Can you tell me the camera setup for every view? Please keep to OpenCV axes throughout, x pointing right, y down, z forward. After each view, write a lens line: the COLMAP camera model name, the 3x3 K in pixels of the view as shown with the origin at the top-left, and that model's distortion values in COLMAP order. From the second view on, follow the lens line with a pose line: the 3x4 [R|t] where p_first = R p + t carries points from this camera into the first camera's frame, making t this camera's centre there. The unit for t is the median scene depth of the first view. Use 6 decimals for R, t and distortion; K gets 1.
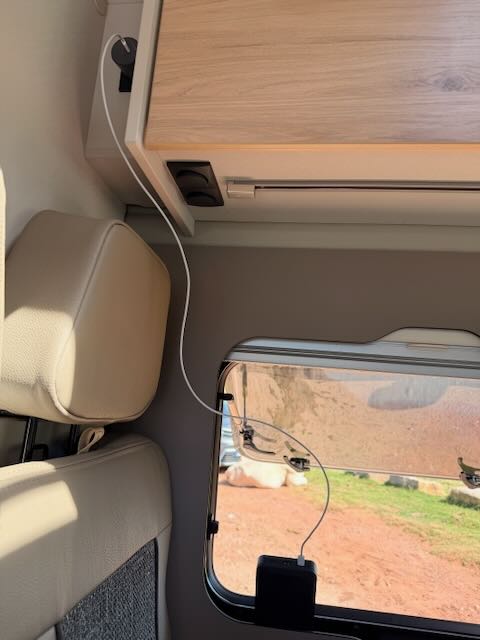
lens RADIAL K [[450.0, 0, 240.0], [0, 450.0, 320.0], [0, 0, 1]] dist [0.126441, -0.216209]
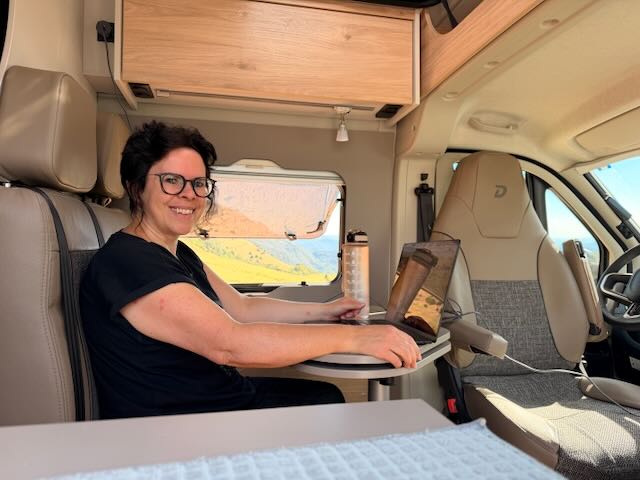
lens RADIAL K [[450.0, 0, 320.0], [0, 450.0, 240.0], [0, 0, 1]] dist [0.126441, -0.216209]
pose [[0.940441, -0.064207, 0.333838, -0.070593], [0.007467, 0.985667, 0.168539, 0.045234], [-0.339874, -0.156008, 0.927441, -1.452575]]
